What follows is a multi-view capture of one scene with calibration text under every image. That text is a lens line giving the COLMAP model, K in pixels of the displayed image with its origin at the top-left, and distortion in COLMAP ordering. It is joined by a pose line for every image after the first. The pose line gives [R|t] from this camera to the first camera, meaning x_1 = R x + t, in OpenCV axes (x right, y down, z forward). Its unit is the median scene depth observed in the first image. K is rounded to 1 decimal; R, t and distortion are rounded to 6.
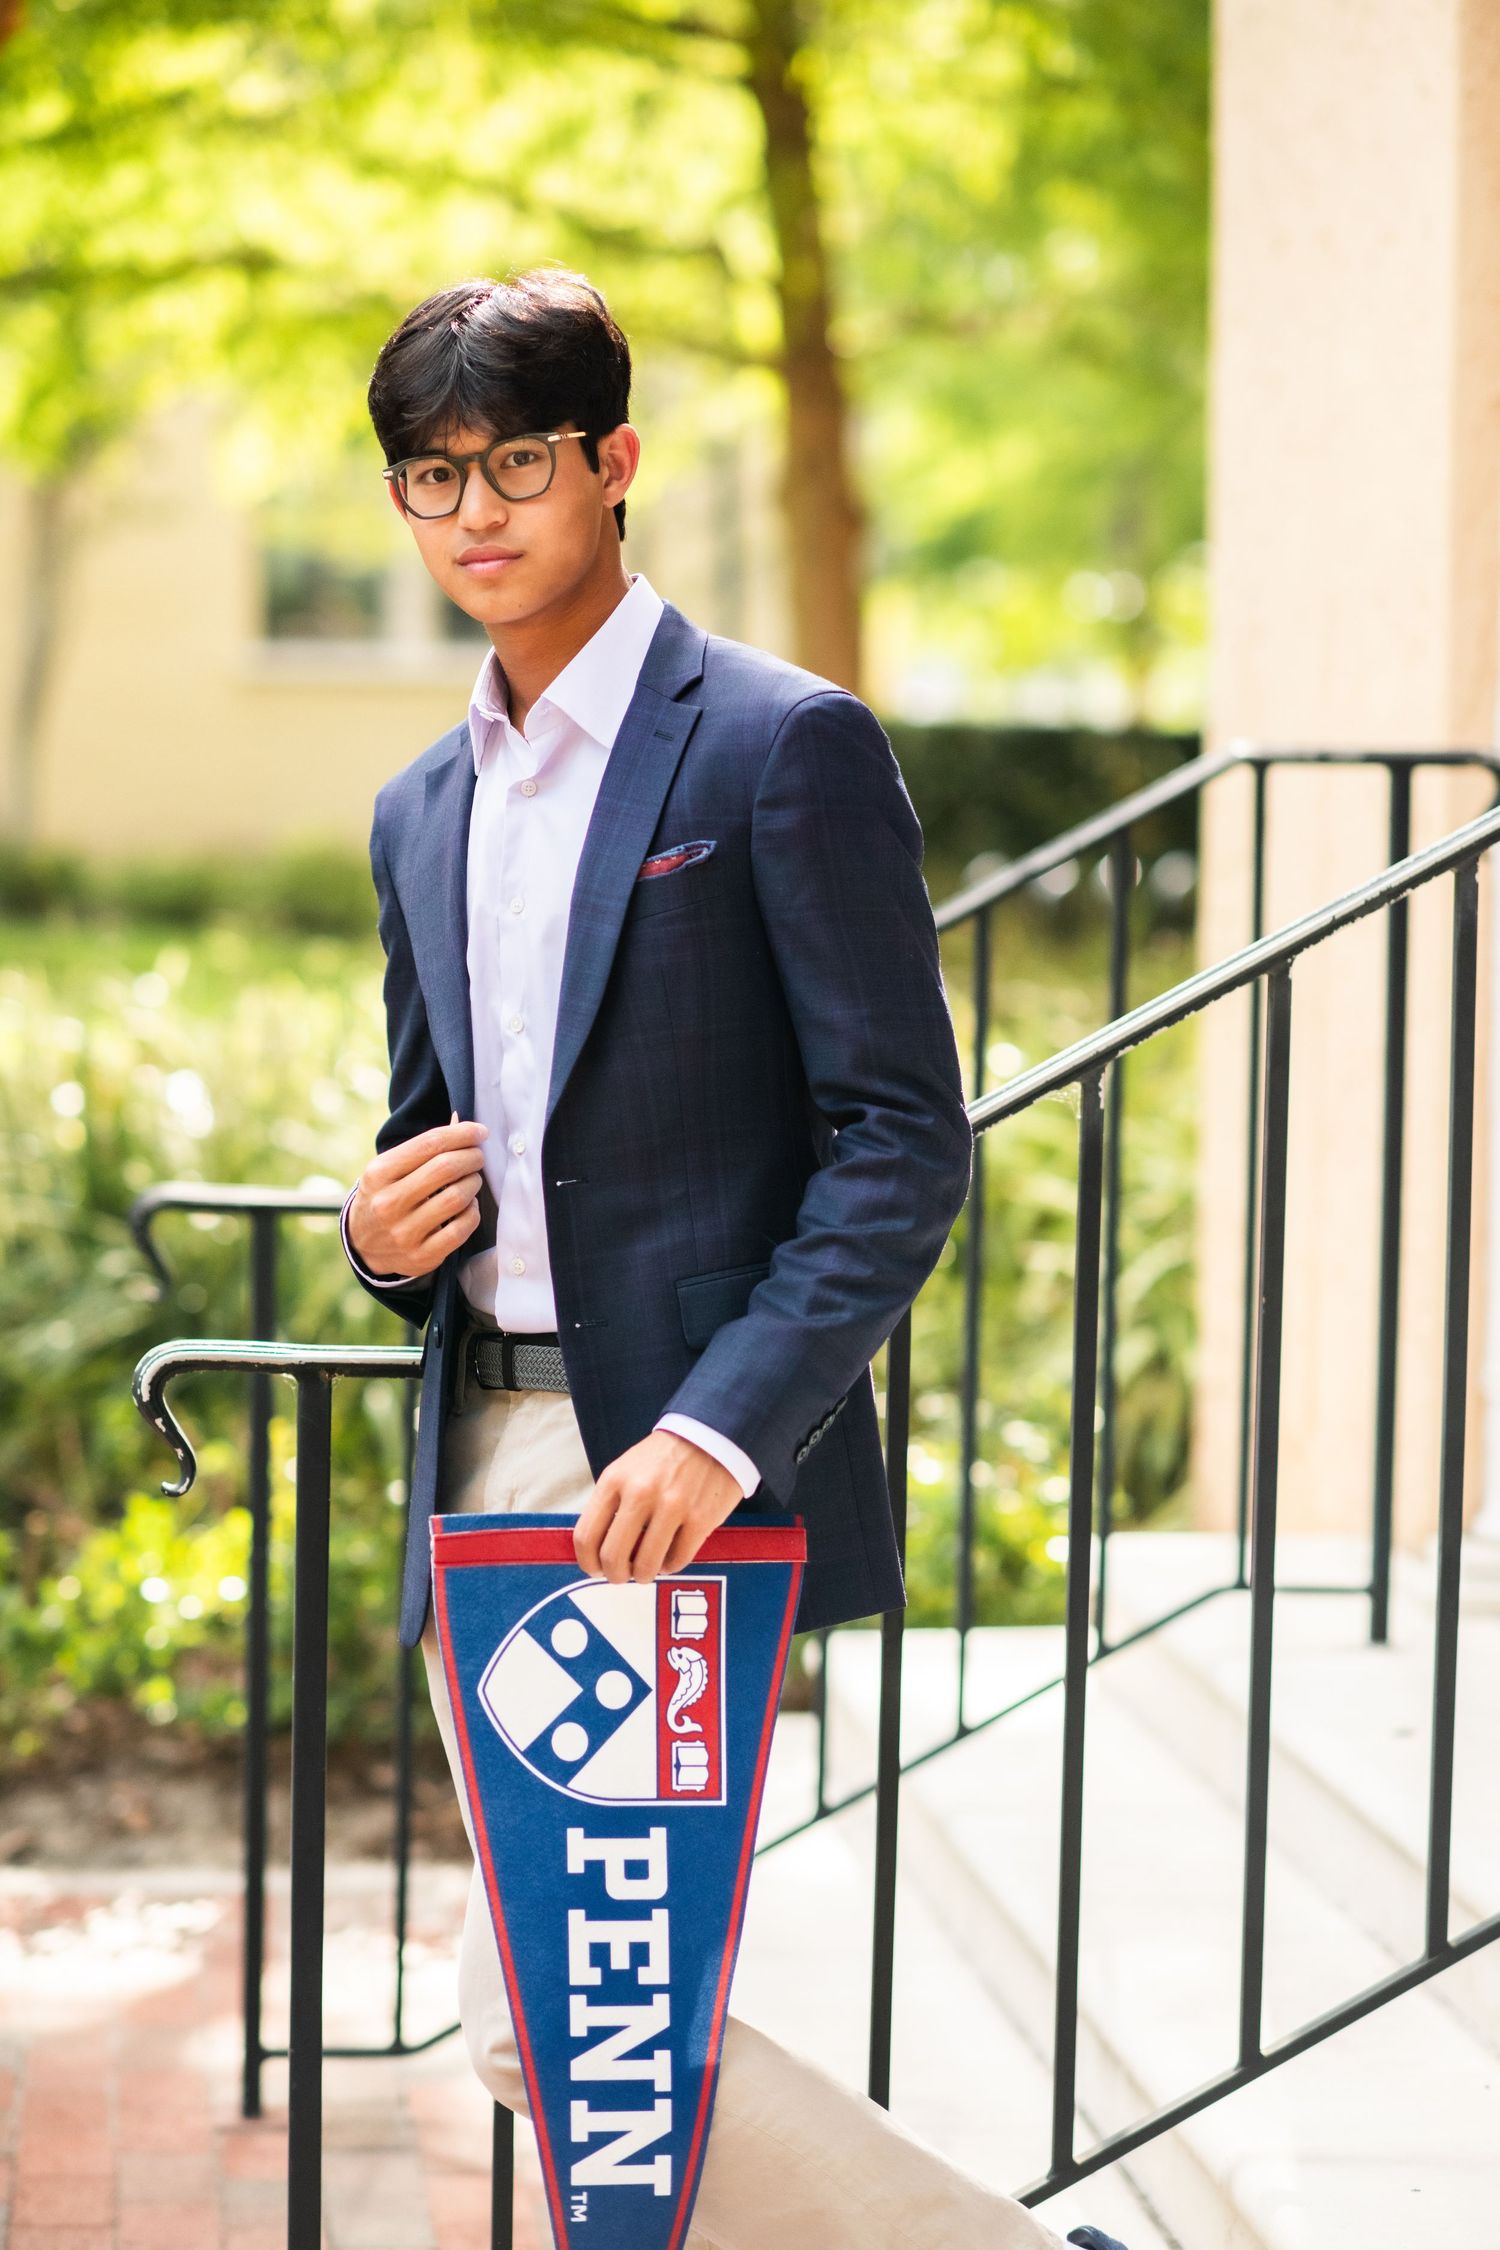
lens RADIAL K [[5953.7, 0, 750.0], [0, 5953.7, 1125.0], [0, 0, 1]] dist [0.017801, -1.885660]
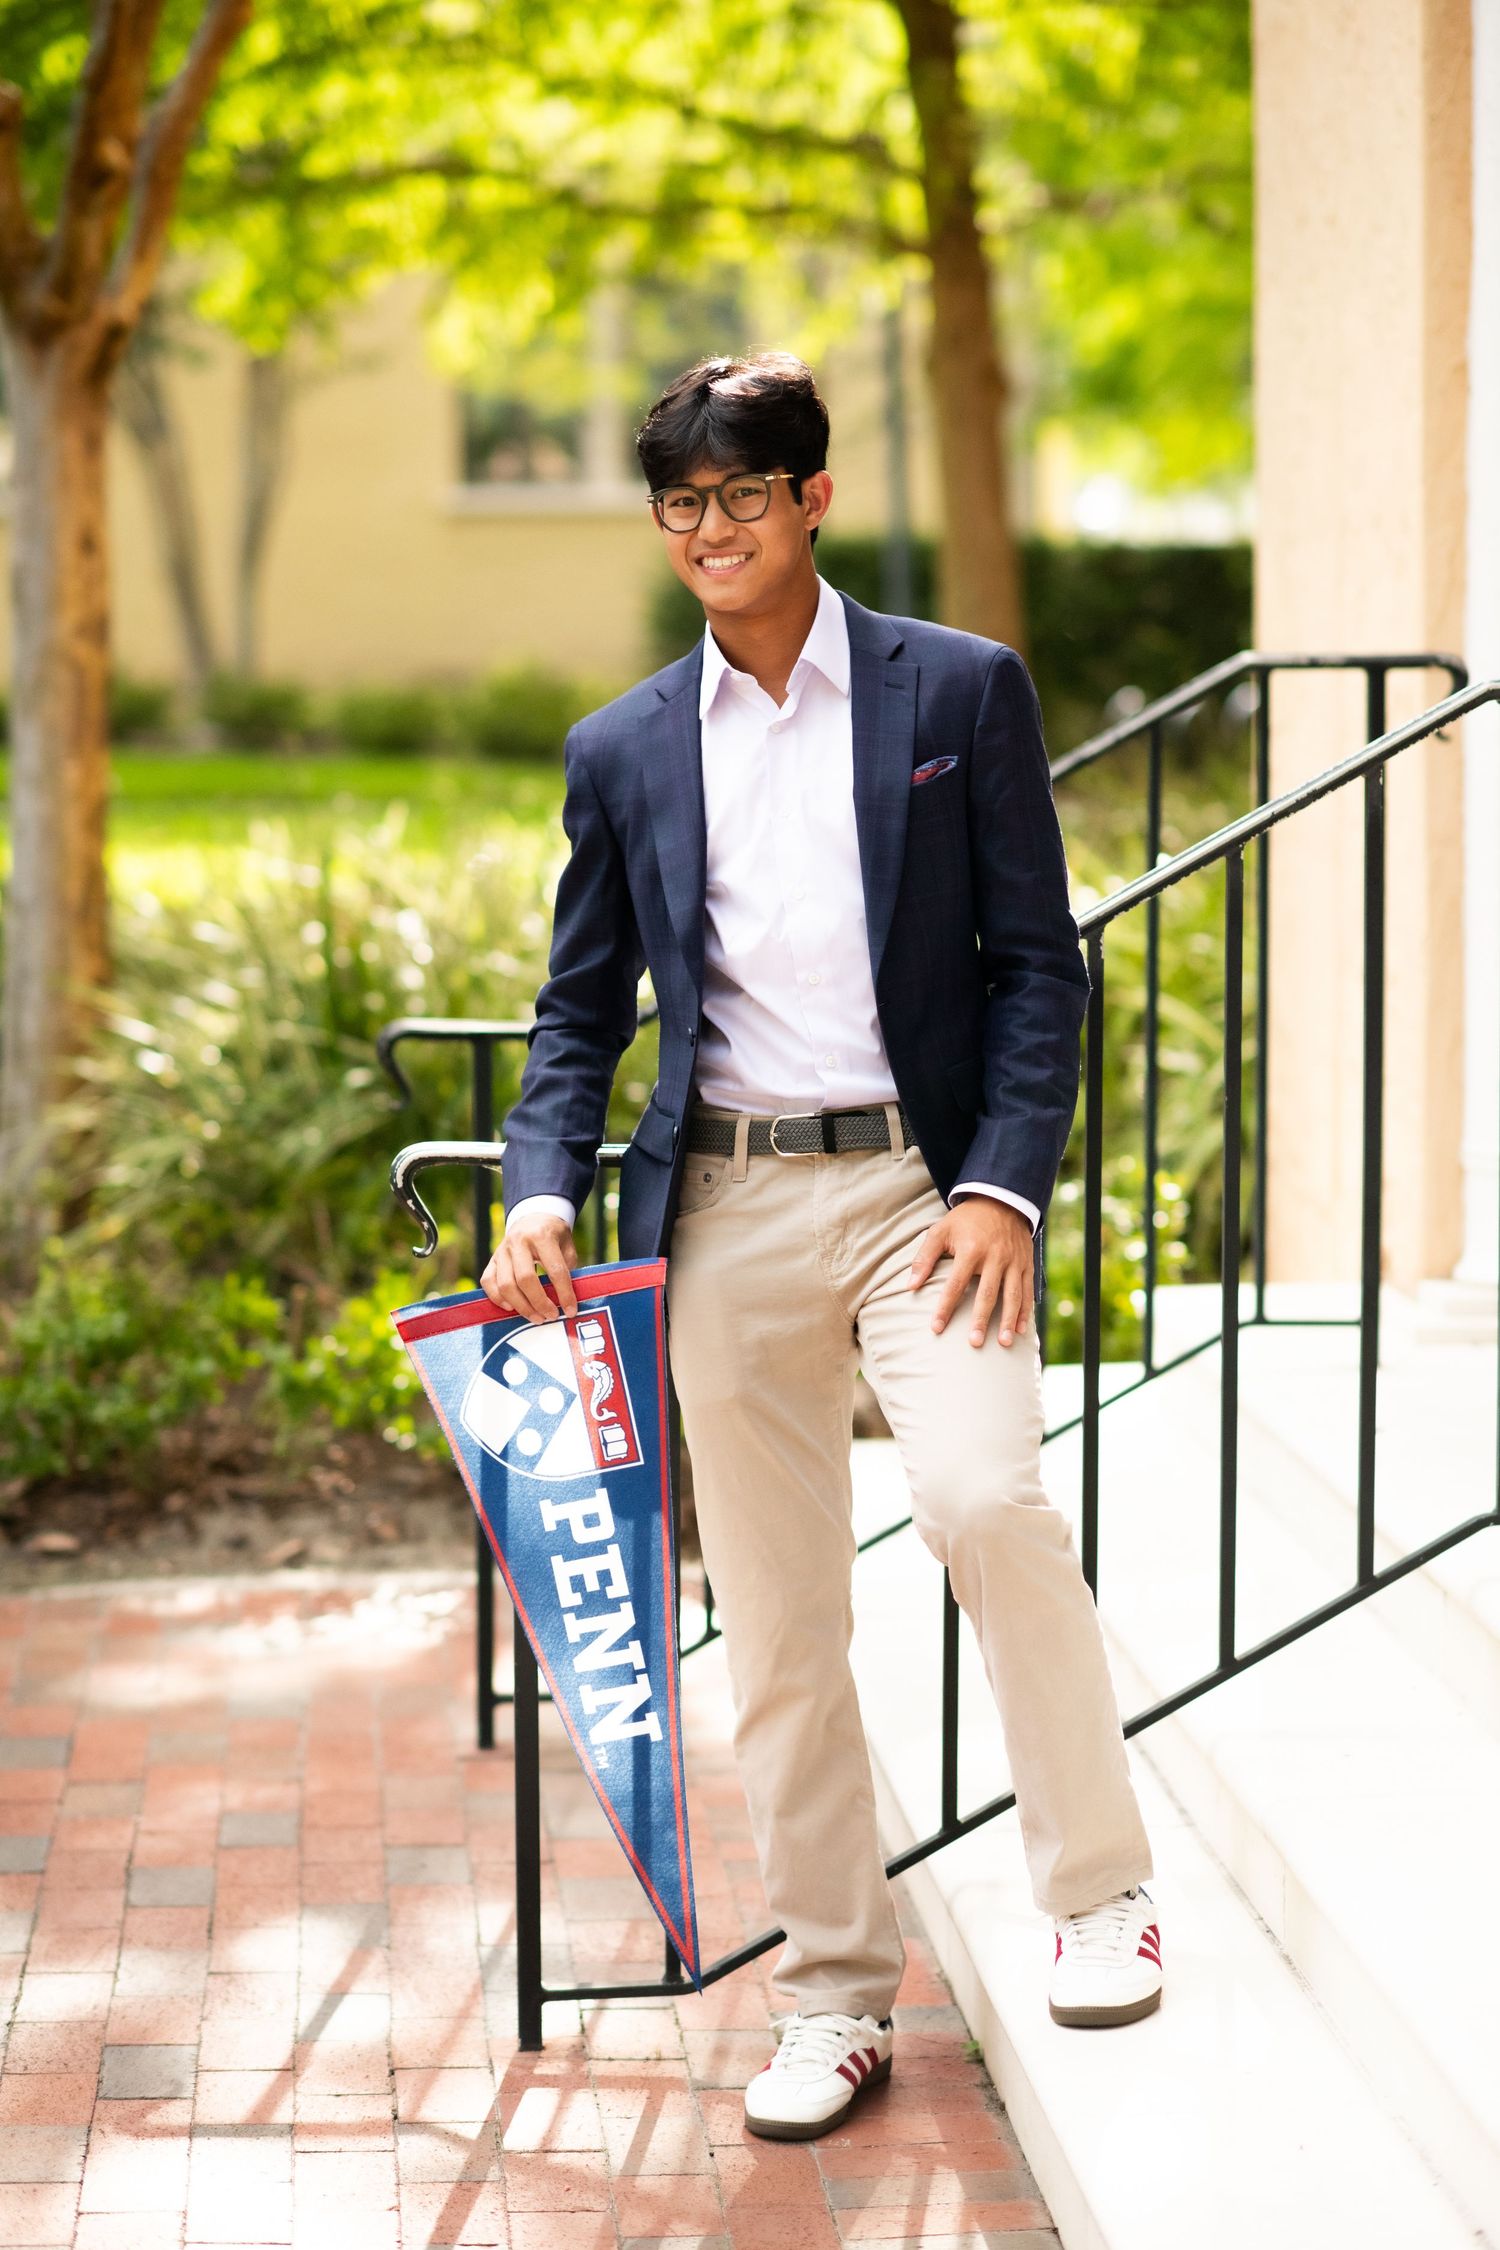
lens RADIAL K [[5953.7, 0, 750.0], [0, 5953.7, 1125.0], [0, 0, 1]] dist [0.017801, -1.885660]
pose [[0.999205, -0.016923, -0.036106, 0.019967], [0.018201, 0.999209, 0.035365, -0.010397], [0.035479, -0.035994, 0.998722, -0.254844]]
